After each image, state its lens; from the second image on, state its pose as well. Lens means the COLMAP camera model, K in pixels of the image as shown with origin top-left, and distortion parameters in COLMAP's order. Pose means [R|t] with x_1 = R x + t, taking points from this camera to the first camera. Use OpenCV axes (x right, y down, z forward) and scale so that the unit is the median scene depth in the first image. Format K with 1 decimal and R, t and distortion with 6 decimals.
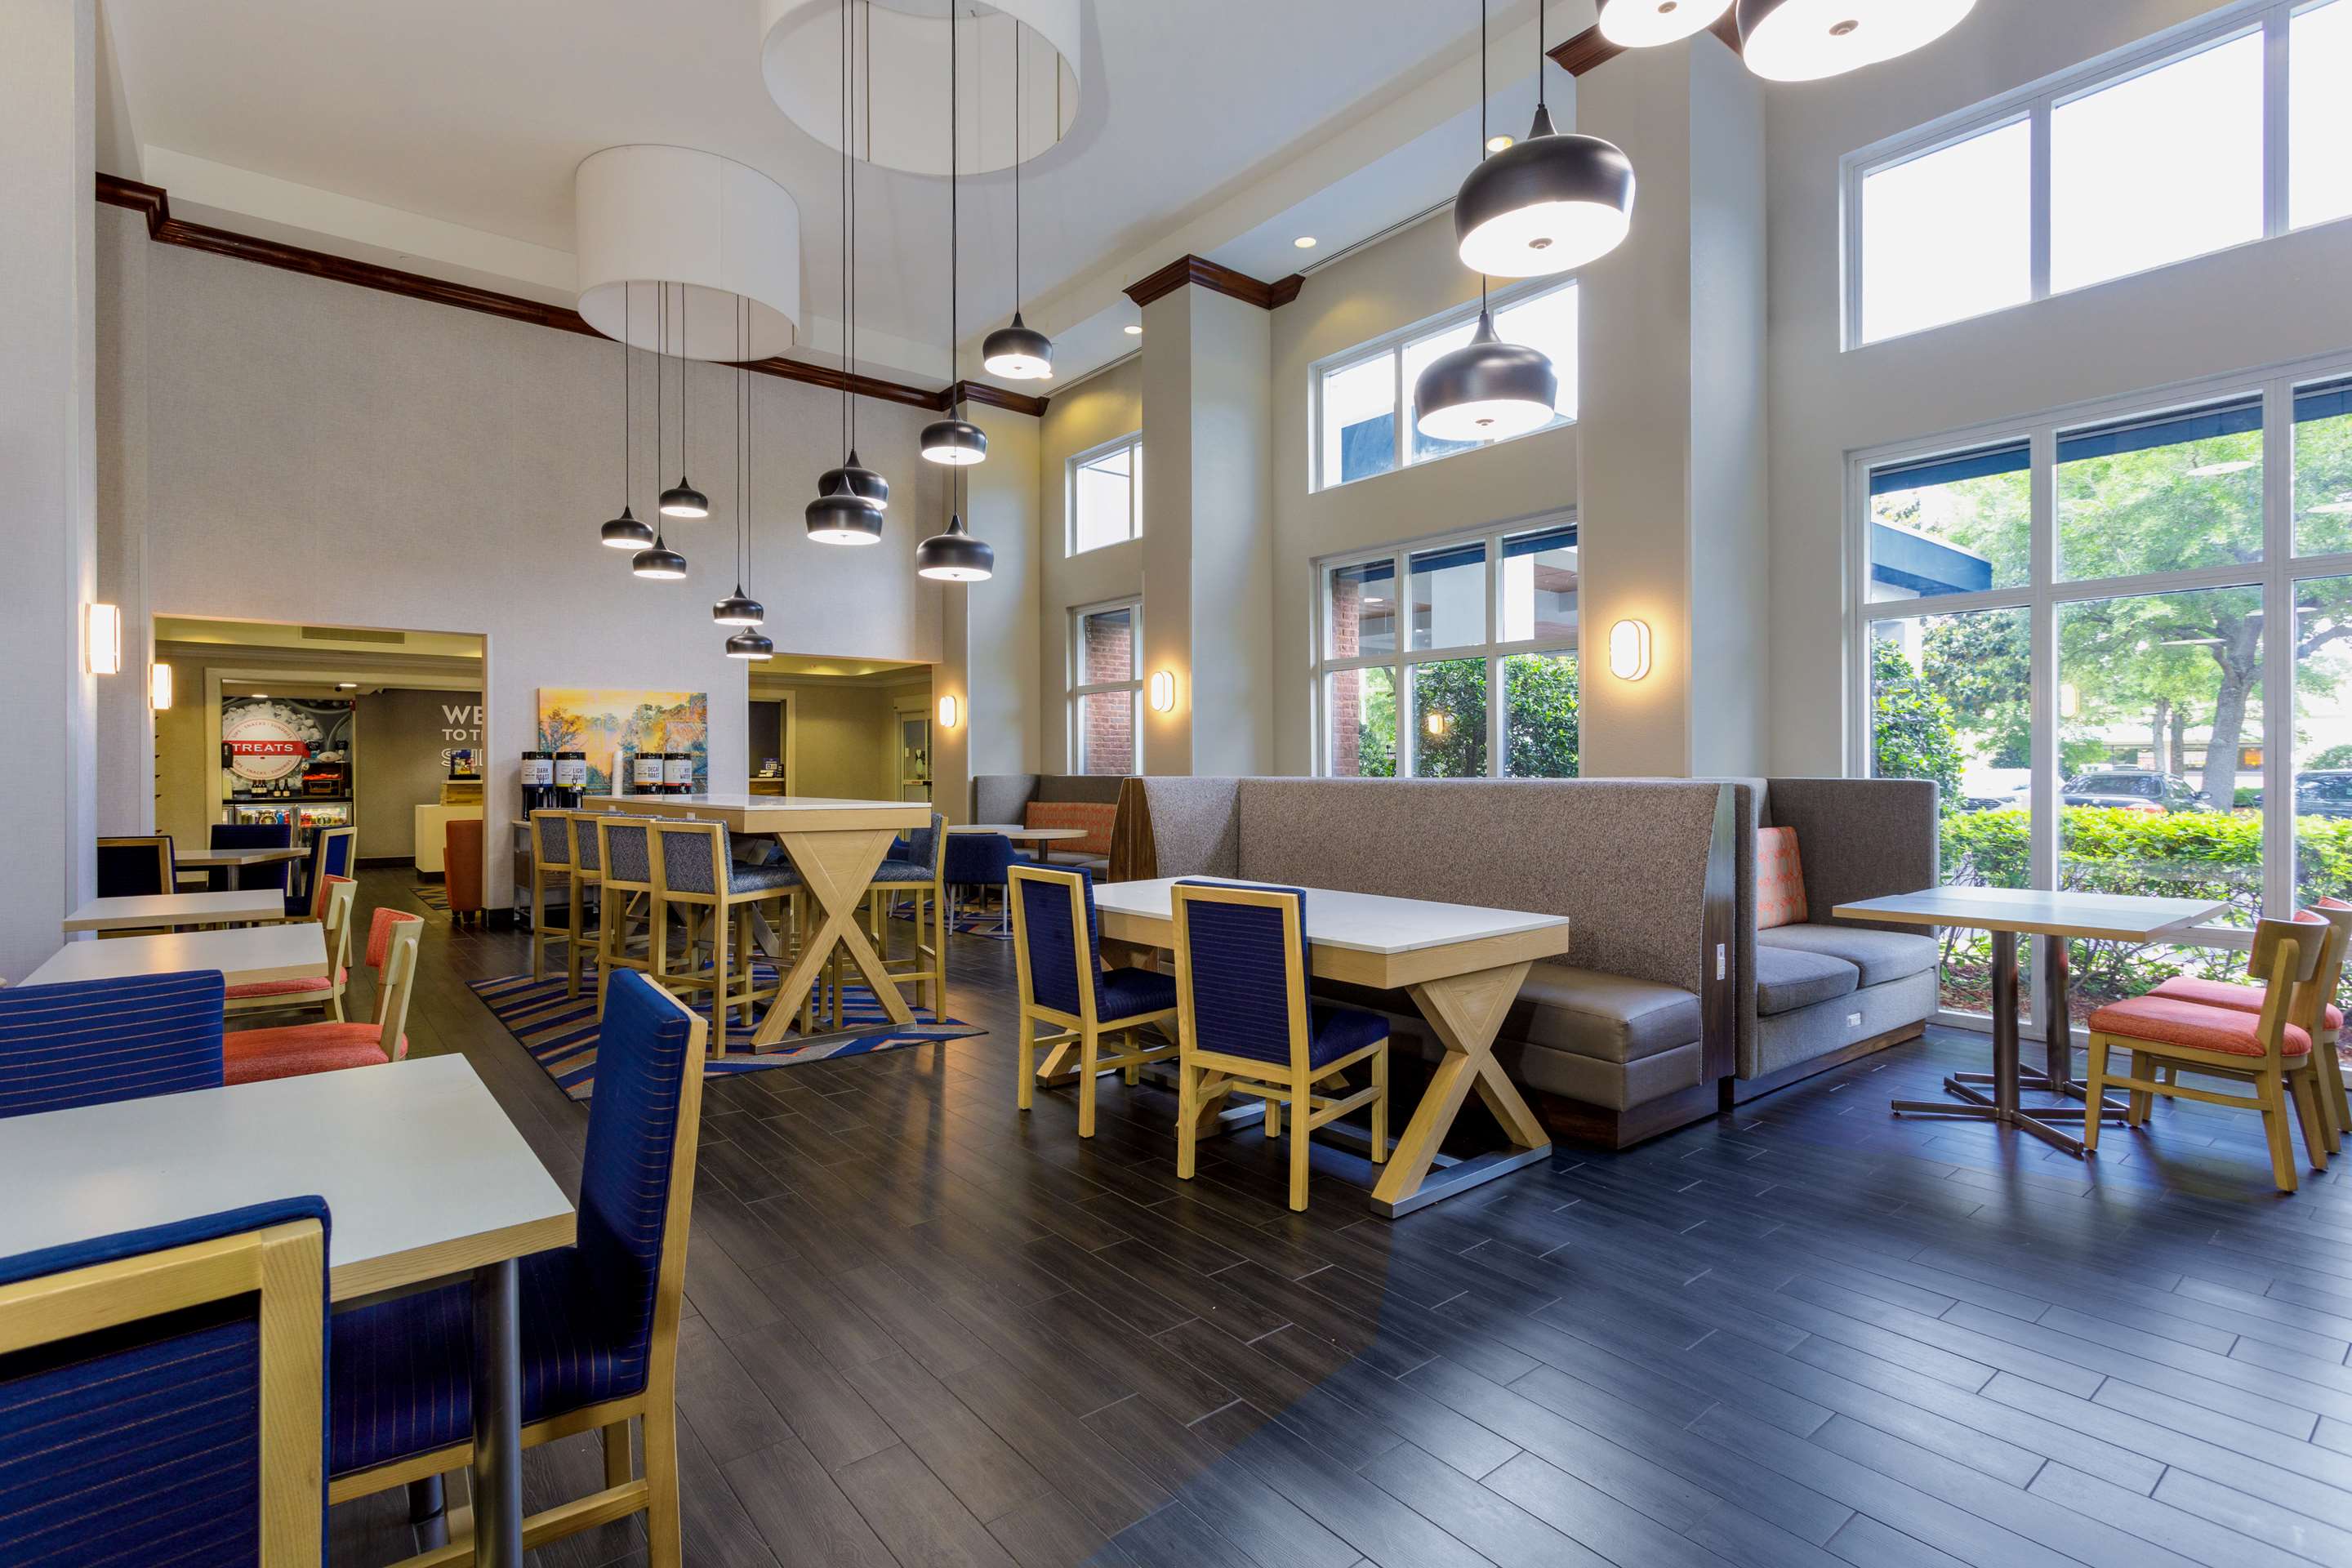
lens RADIAL K [[1182.5, 0, 1165.9], [0, 1182.5, 774.5], [0, 0, 1]] dist [-0.012627, 0.002925]
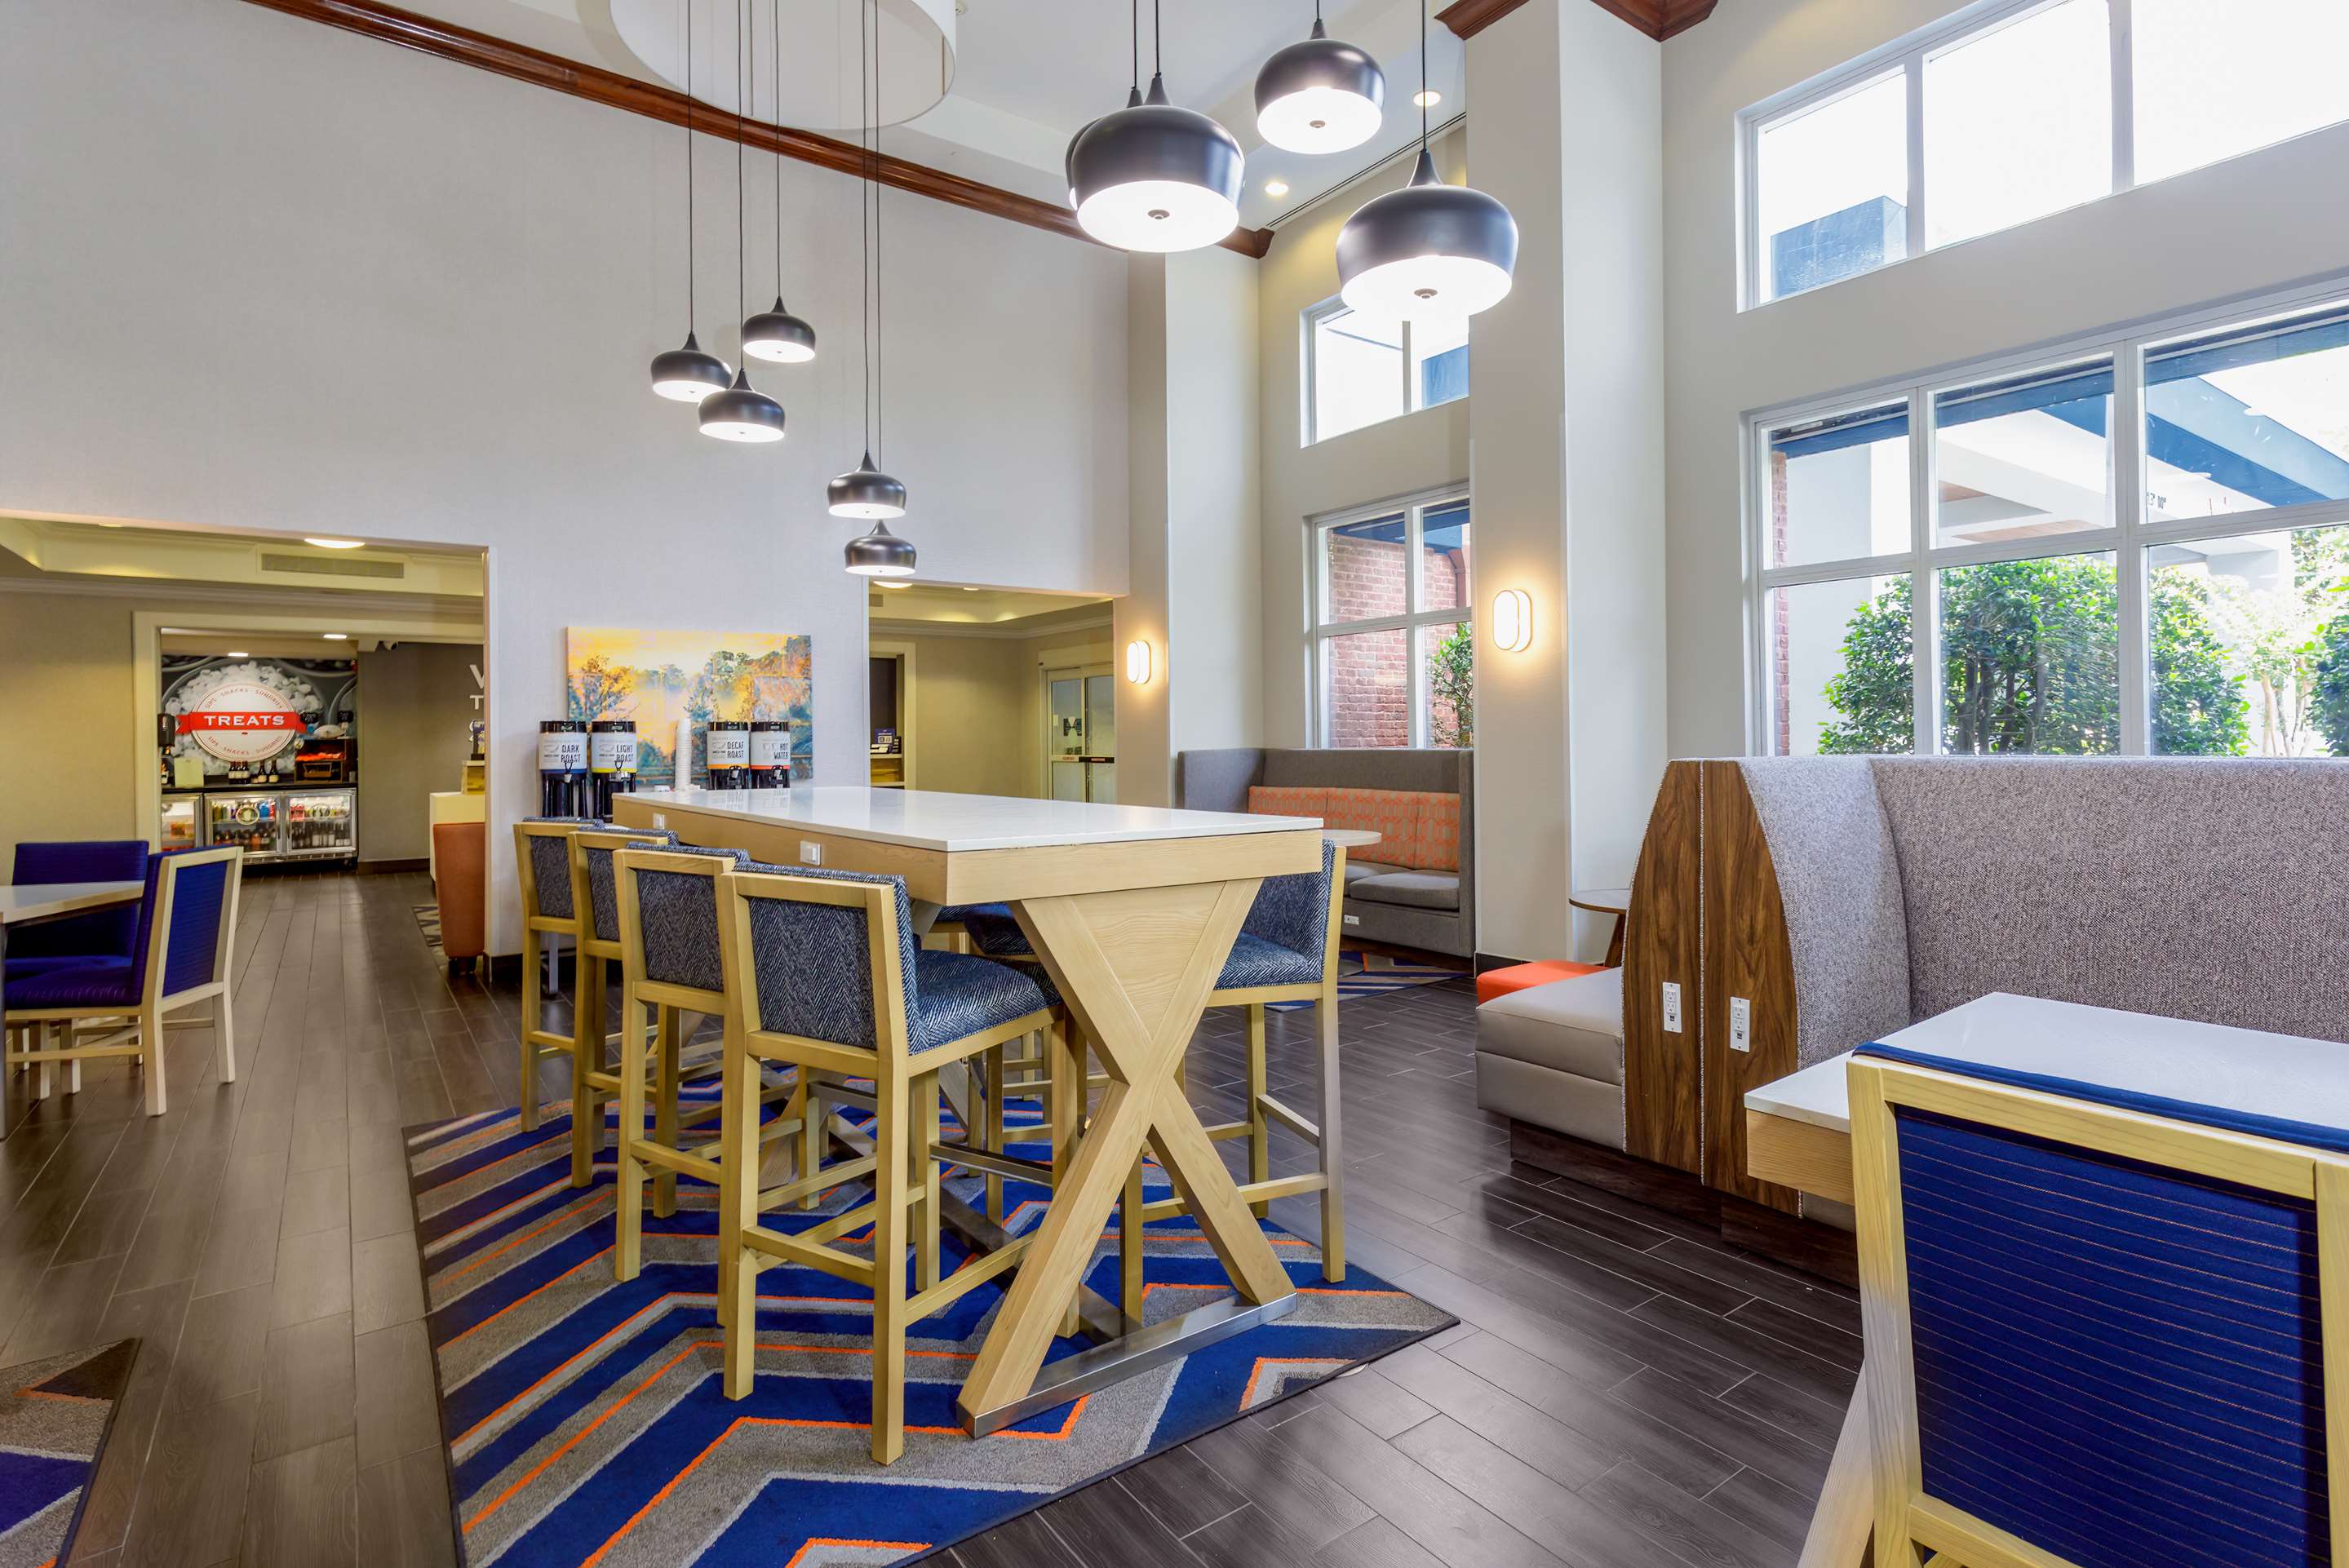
lens RADIAL K [[1180.9, 0, 1207.8], [0, 1180.9, 741.7], [0, 0, 1]] dist [-0.012627, 0.002925]
pose [[0.999490, -0.006765, -0.031203, -0.137397], [0.006686, 0.999974, -0.002637, -0.002920], [0.031220, 0.002427, 0.999510, 0.321327]]
